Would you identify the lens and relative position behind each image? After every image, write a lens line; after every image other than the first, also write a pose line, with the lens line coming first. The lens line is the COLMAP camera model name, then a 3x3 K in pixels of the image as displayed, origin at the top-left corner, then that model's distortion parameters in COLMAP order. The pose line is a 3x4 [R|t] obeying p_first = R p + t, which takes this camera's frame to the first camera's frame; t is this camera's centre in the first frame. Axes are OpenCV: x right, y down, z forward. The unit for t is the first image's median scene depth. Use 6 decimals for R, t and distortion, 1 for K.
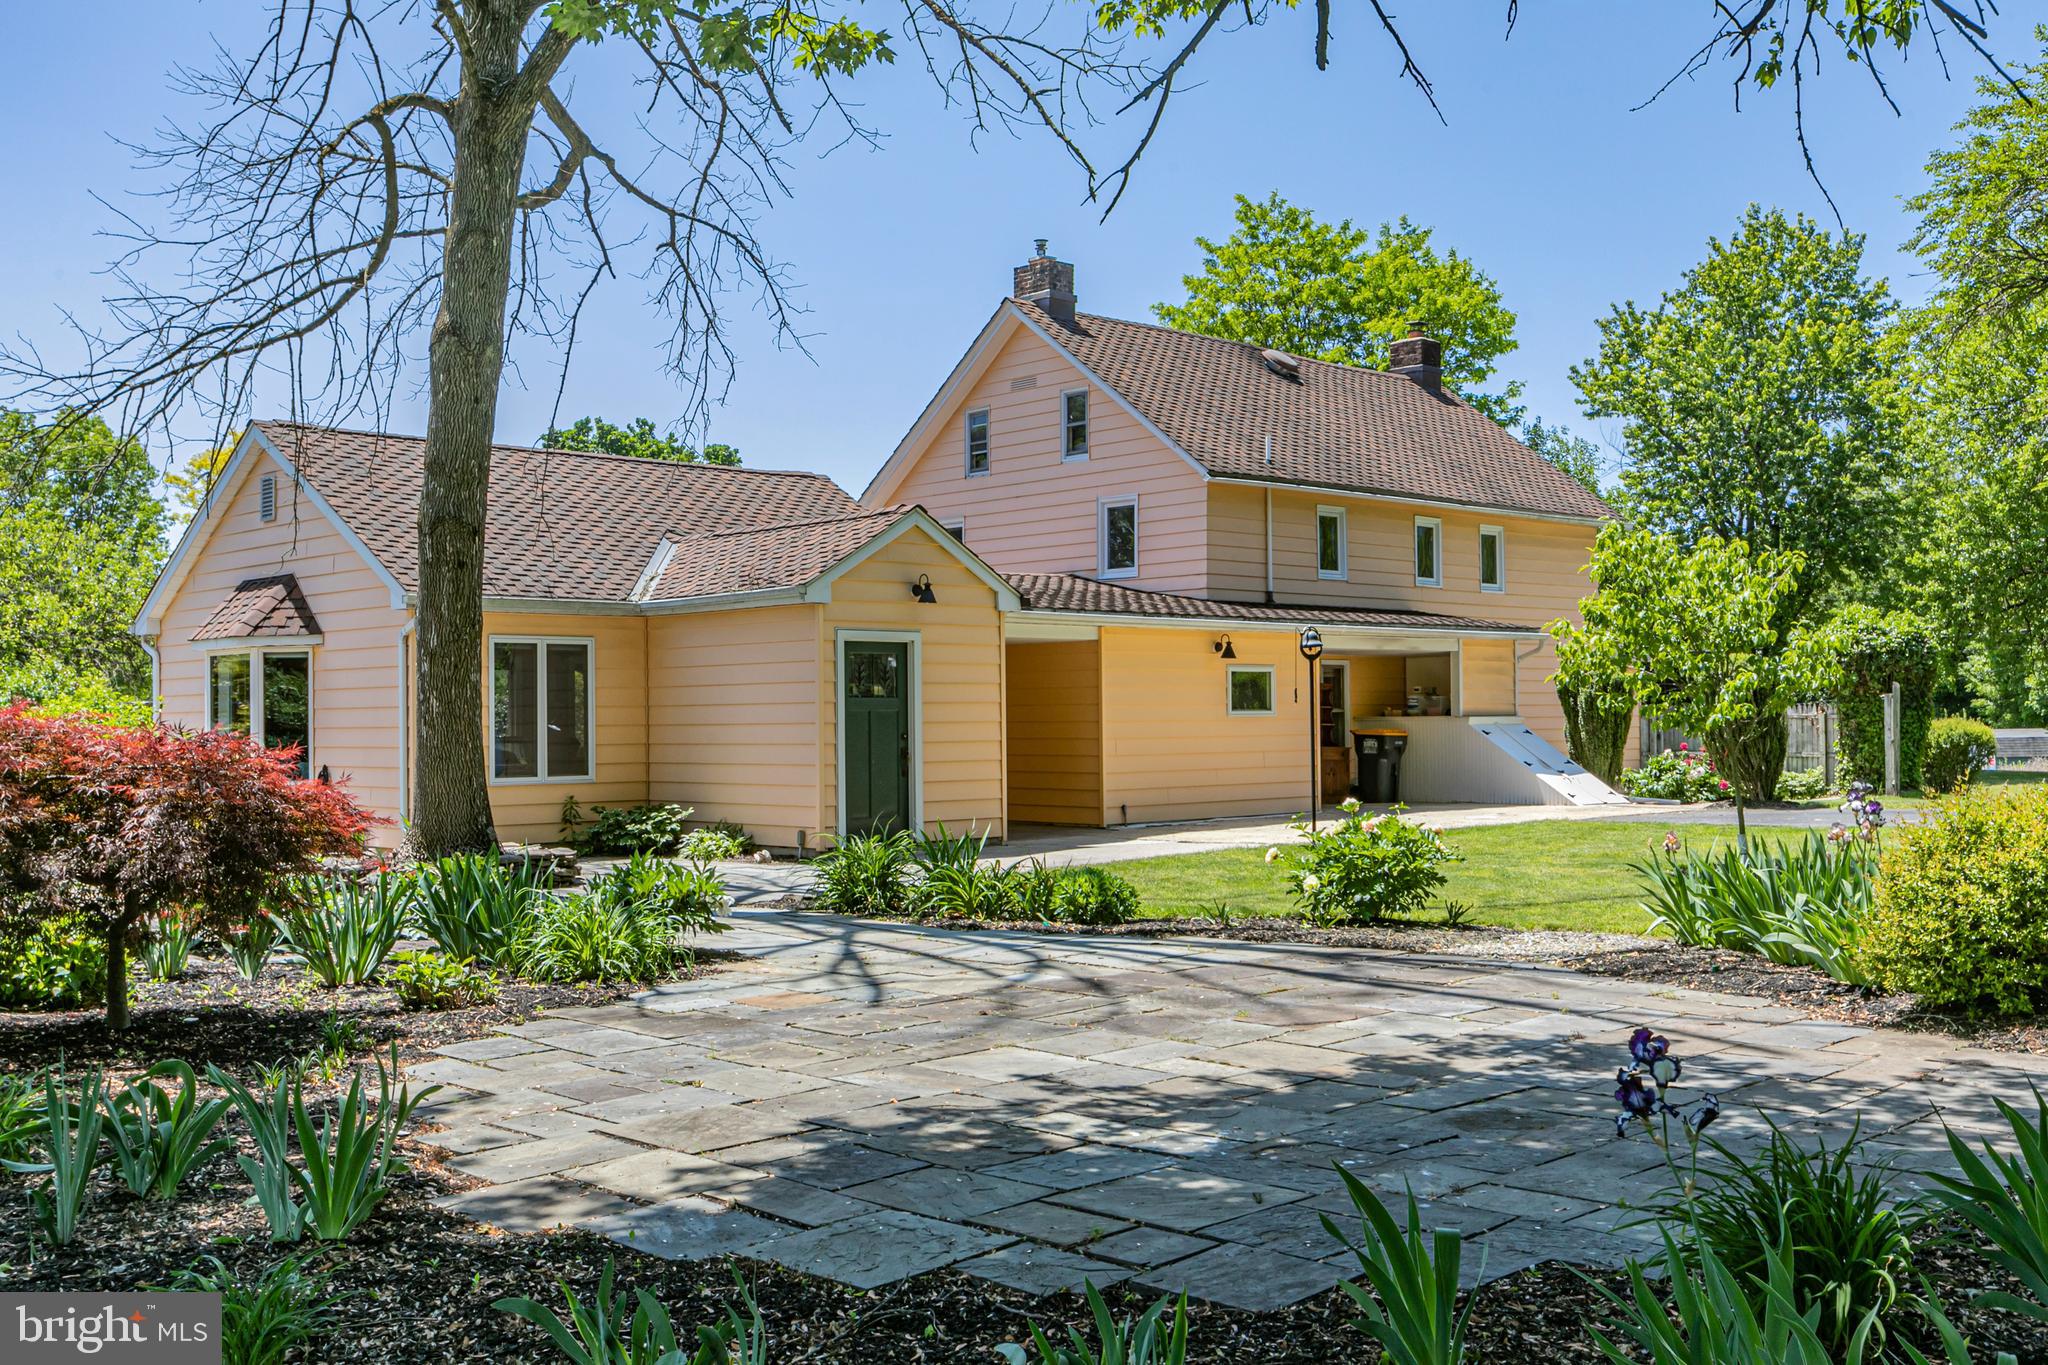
lens RADIAL K [[2008.9, 0, 1024.6], [0, 2008.9, 681.1], [0, 0, 1]] dist [0.000548, 0.000000]
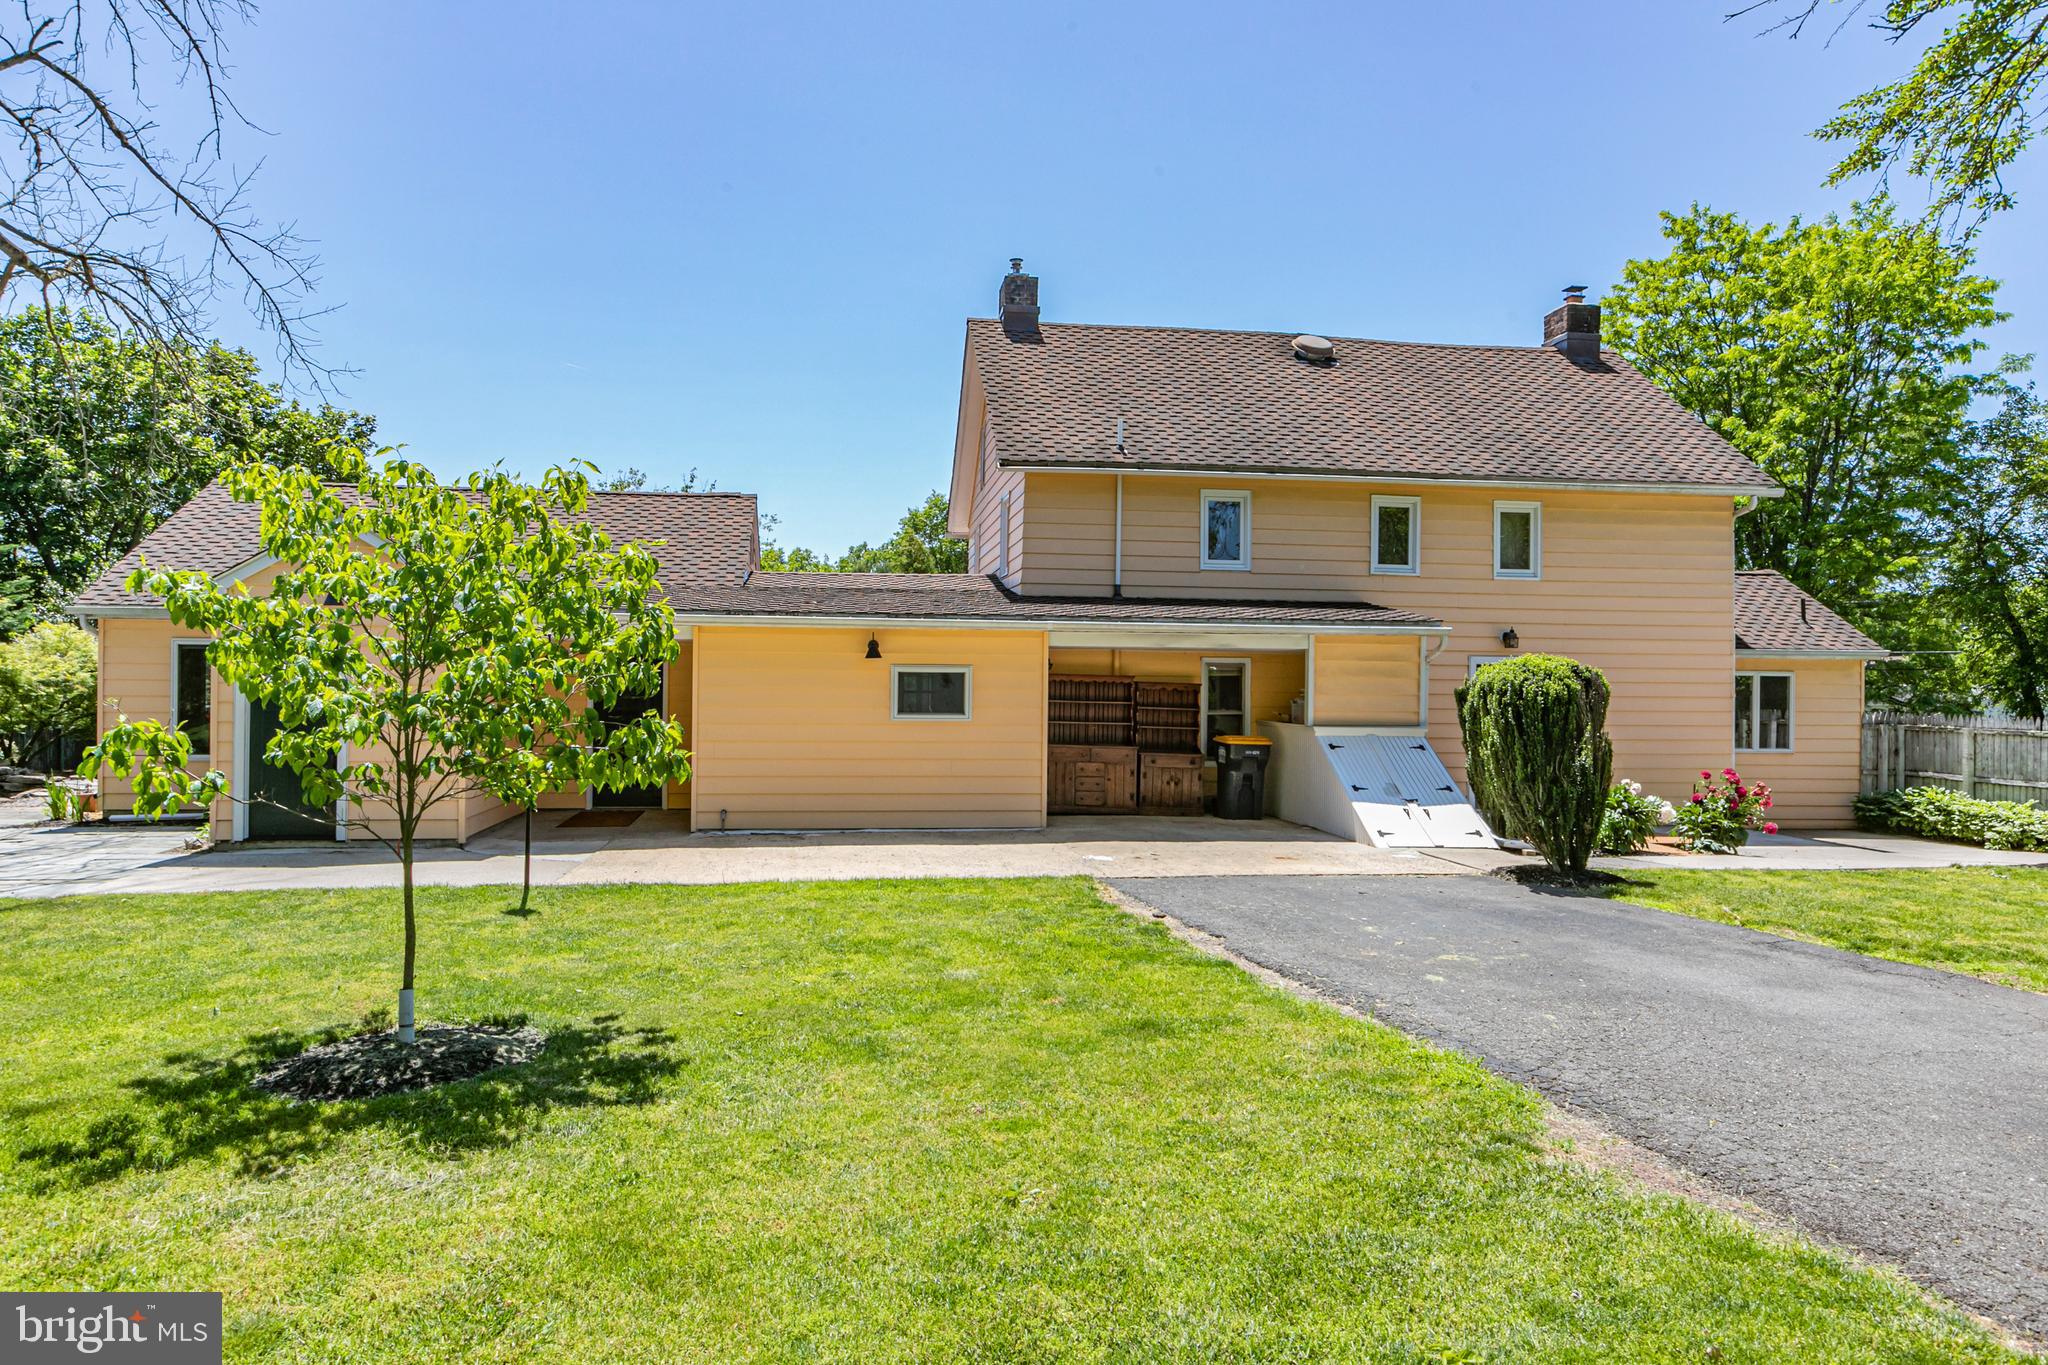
lens RADIAL K [[1258.5, 0, 1011.7], [0, 1258.5, 673.8], [0, 0, 1]] dist [0.000116, 0.001356]
pose [[0.806994, 0.017422, -0.590303, 0.418927], [-0.008767, 0.999808, 0.017523, -0.012461], [0.590495, -0.008966, 0.806992, 0.480998]]
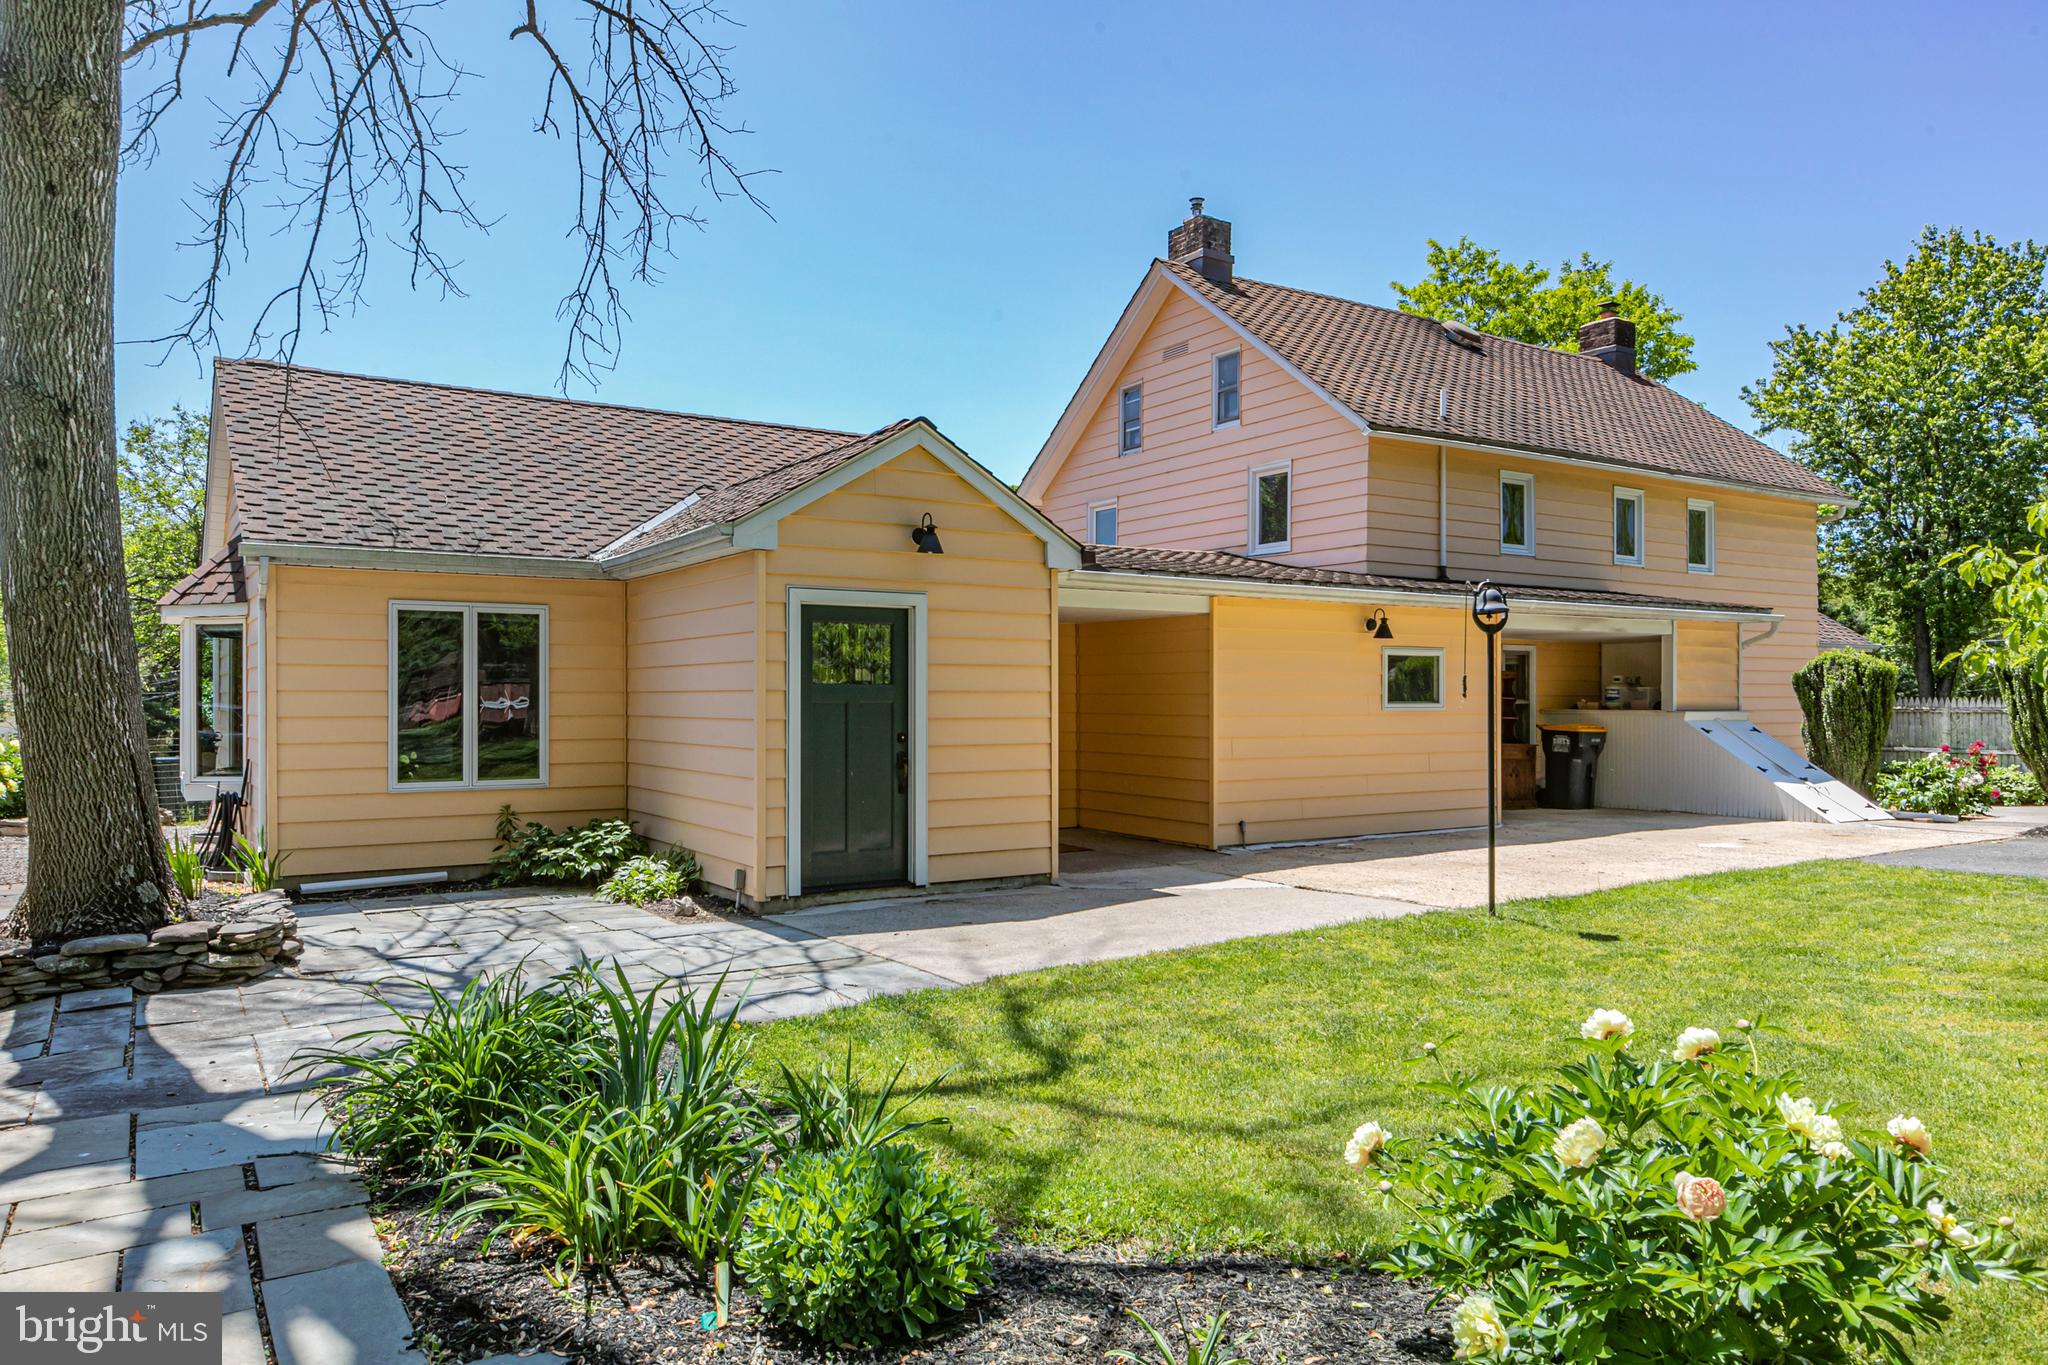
lens RADIAL K [[1367.3, 0, 1022.7], [0, 1367.3, 693.2], [0, 0, 1]] dist [0.005918, -0.021425]
pose [[0.982040, 0.009831, -0.188417, 0.053320], [-0.006759, 0.999834, 0.016939, 0.001935], [0.188552, -0.015362, 0.981943, 0.366552]]
